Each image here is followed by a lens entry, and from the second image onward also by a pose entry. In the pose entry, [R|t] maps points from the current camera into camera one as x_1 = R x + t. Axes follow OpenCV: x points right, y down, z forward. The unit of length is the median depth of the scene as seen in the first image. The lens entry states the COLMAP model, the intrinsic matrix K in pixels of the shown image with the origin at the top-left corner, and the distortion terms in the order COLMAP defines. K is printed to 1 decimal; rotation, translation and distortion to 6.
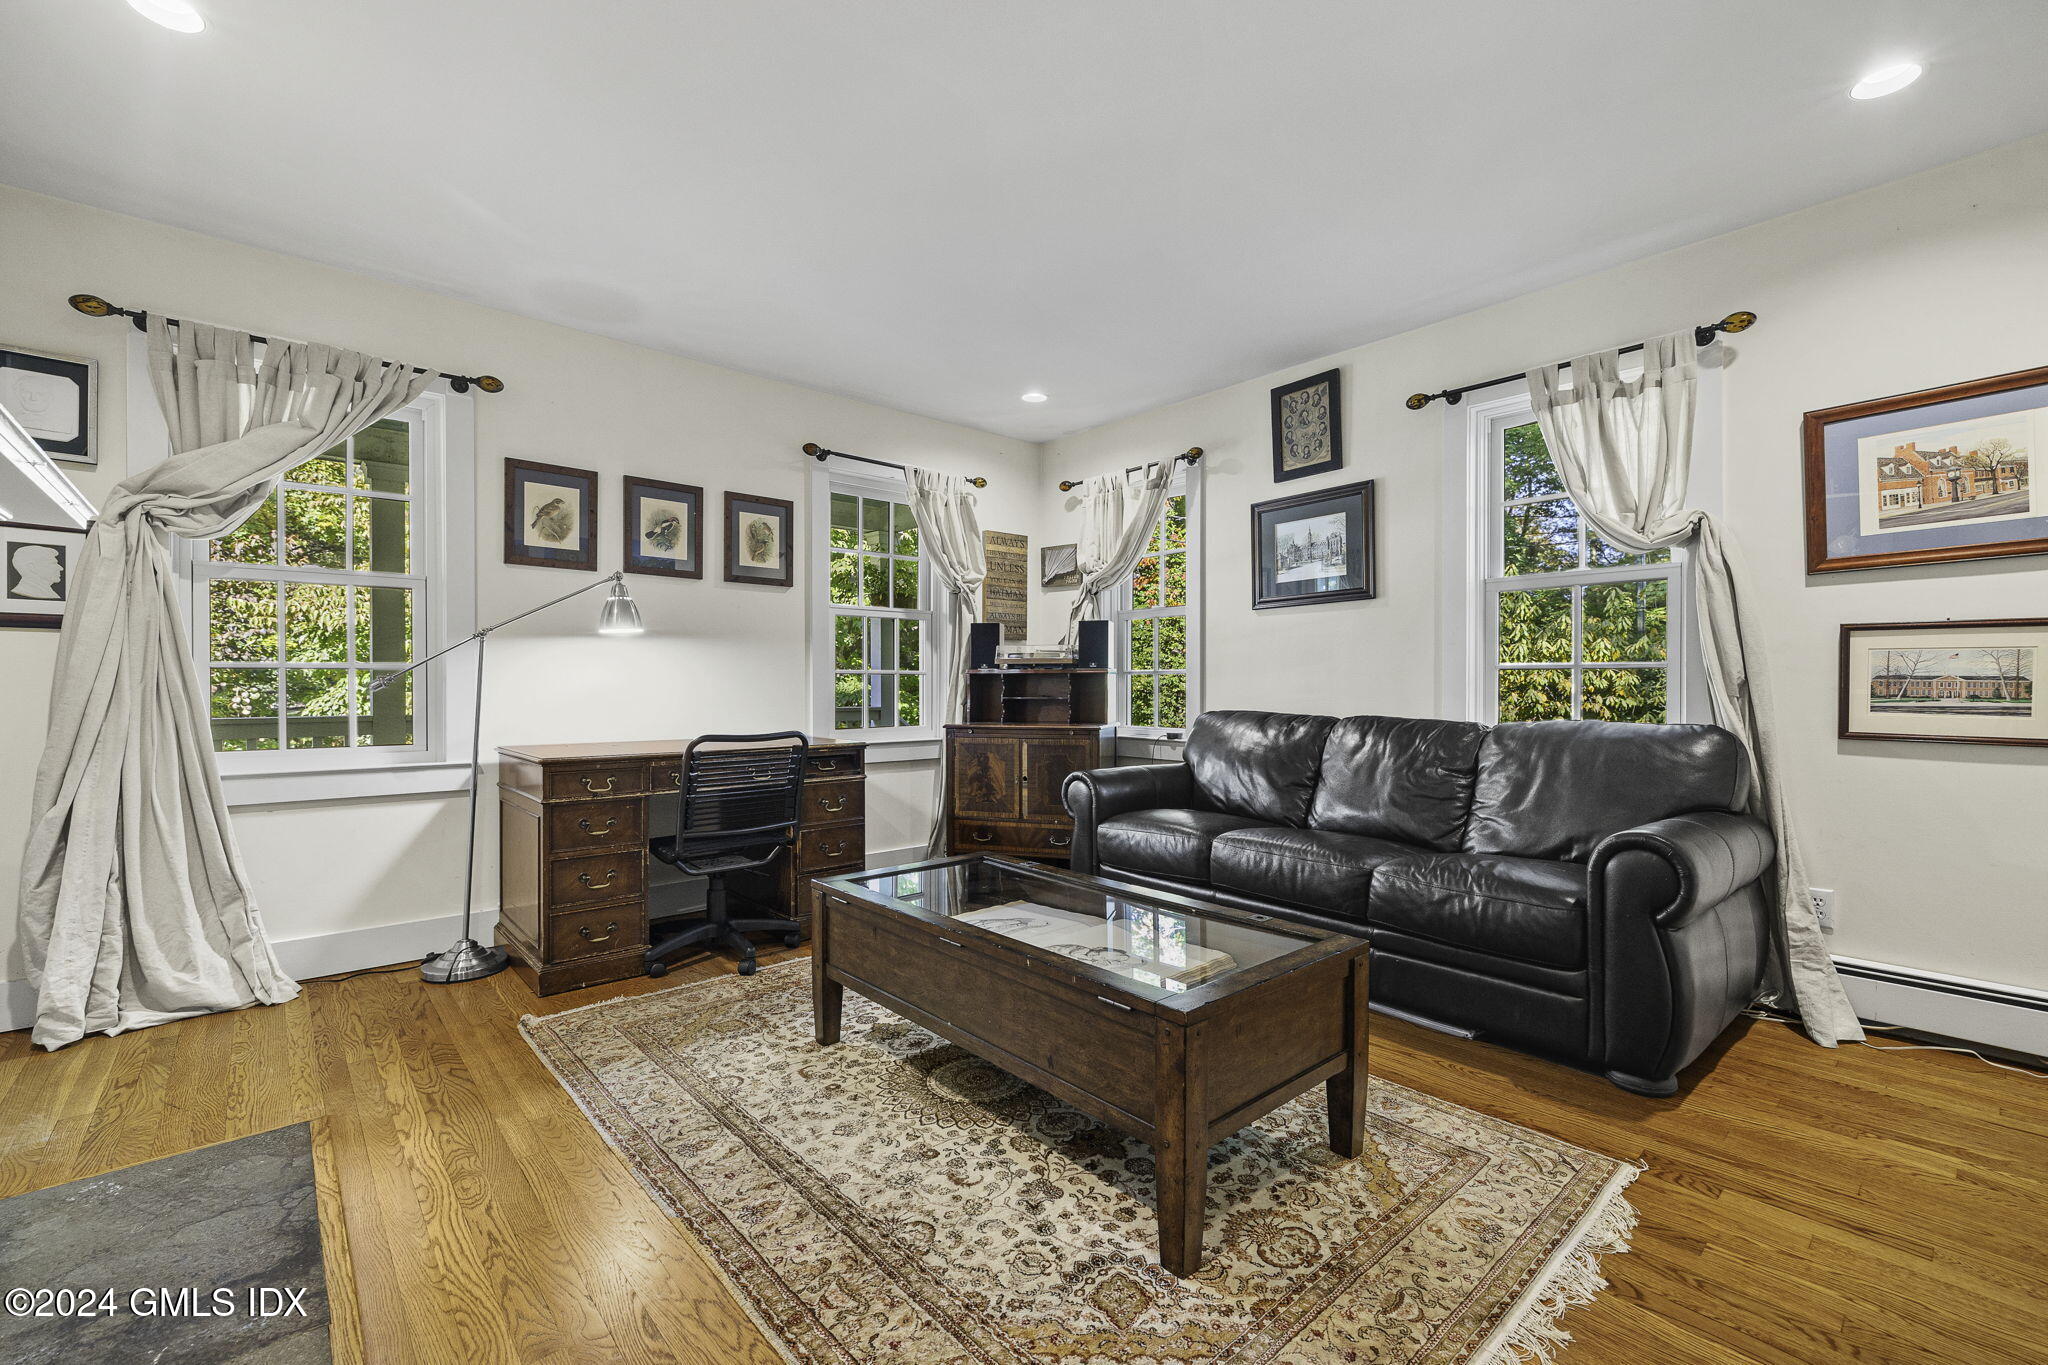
lens RADIAL K [[867.4, 0, 1028.7], [0, 867.4, 686.4], [0, 0, 1]] dist [0.001735, 0.000567]
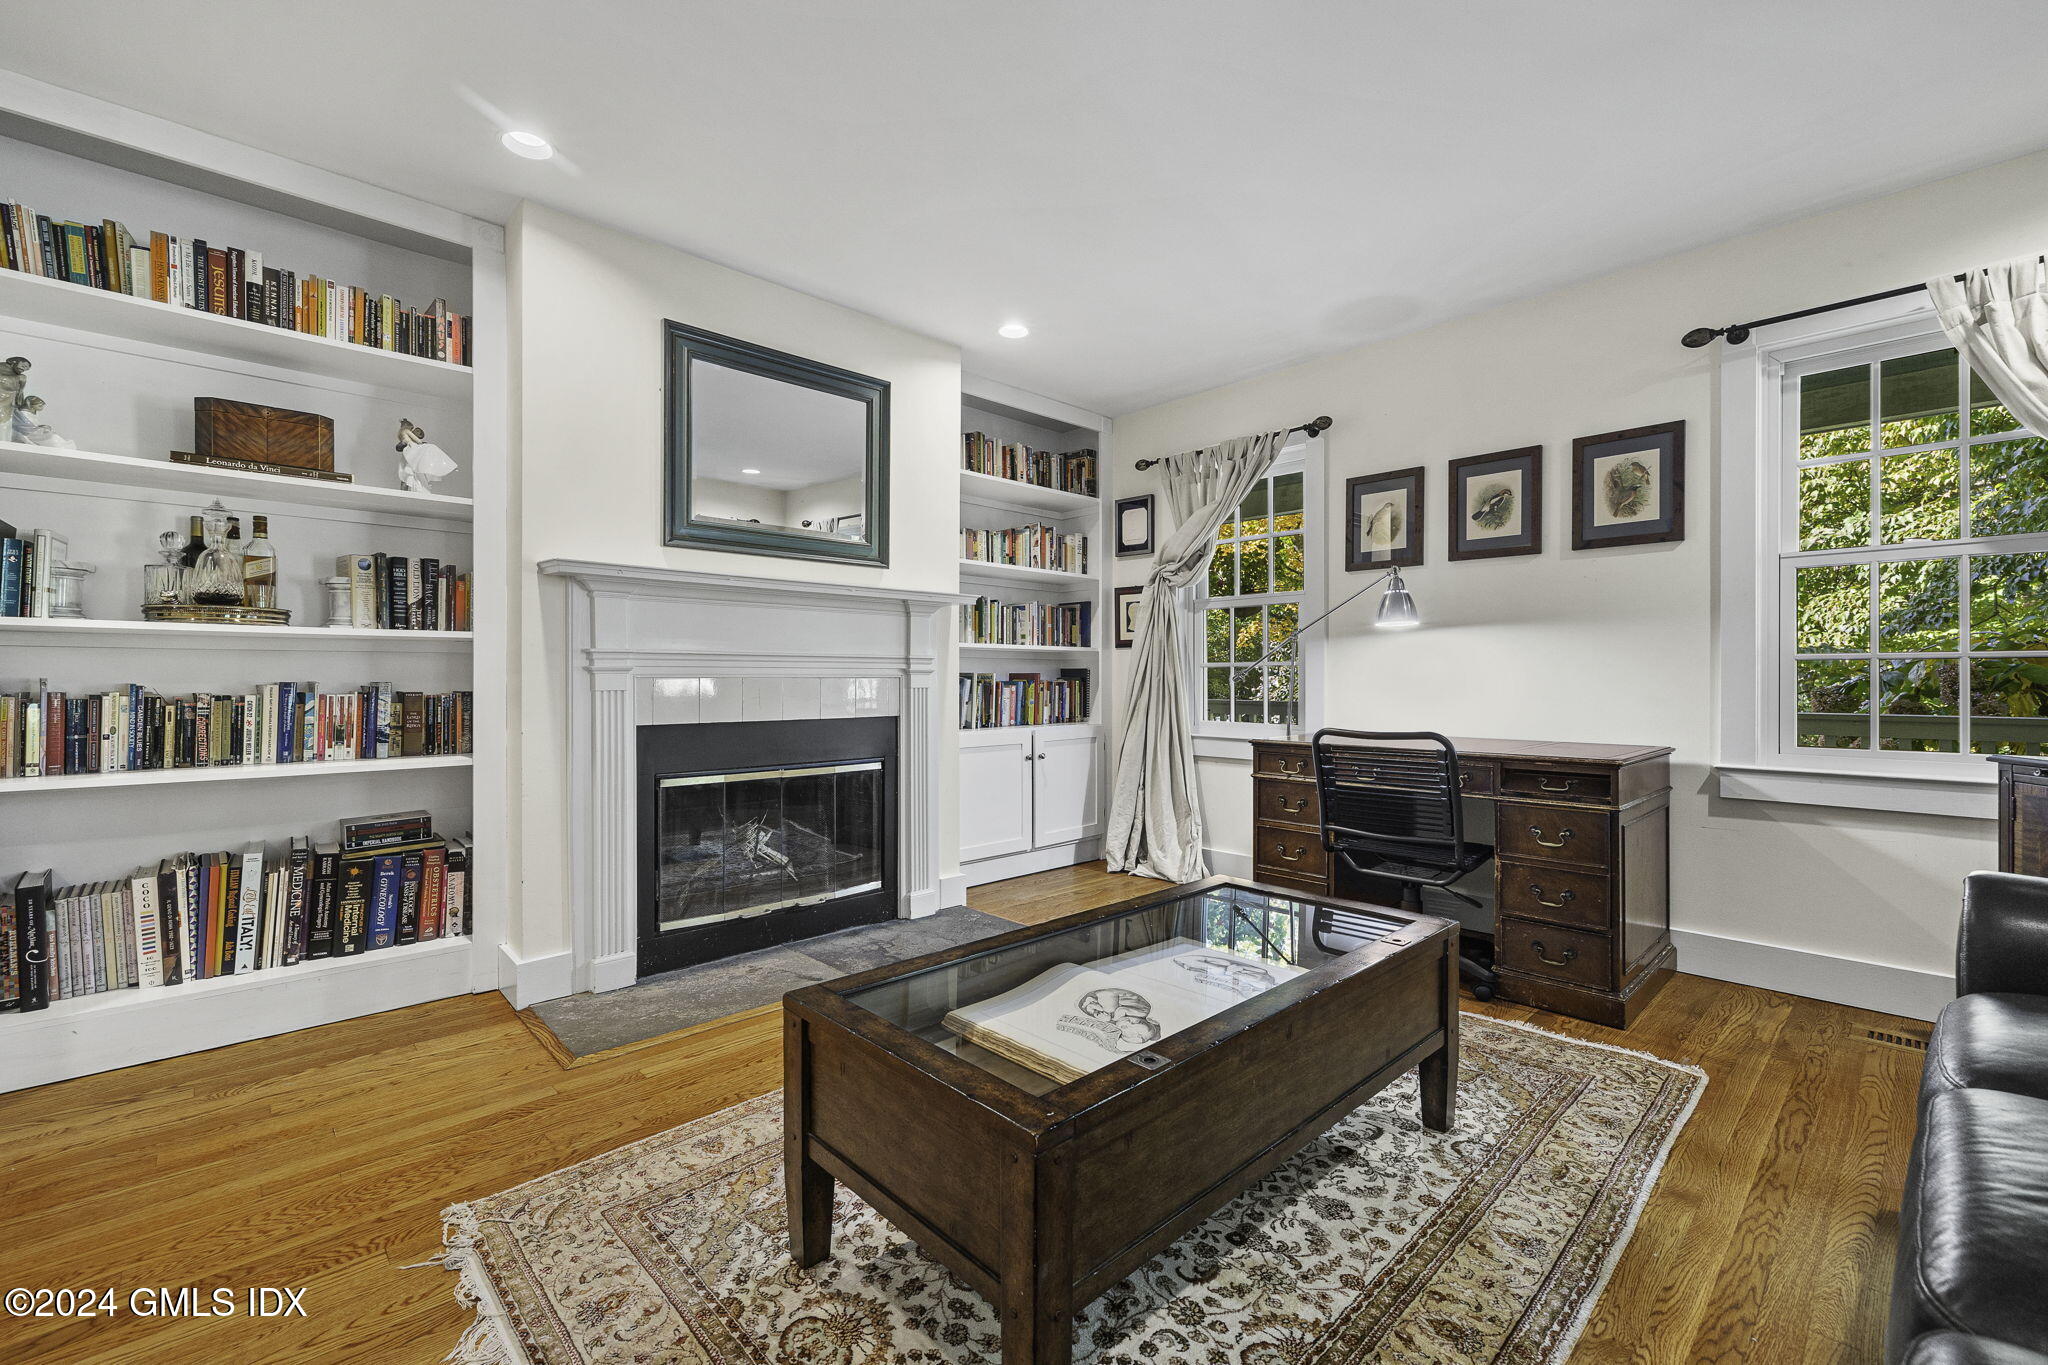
lens RADIAL K [[867.4, 0, 1027.6], [0, 867.4, 678.9], [0, 0, 1]] dist [0.001735, 0.000567]
pose [[0.023339, 0.002001, -0.999726, 0.498731], [0.001128, 0.999997, 0.002028, -0.002581], [0.999727, -0.001175, 0.023337, 0.515805]]
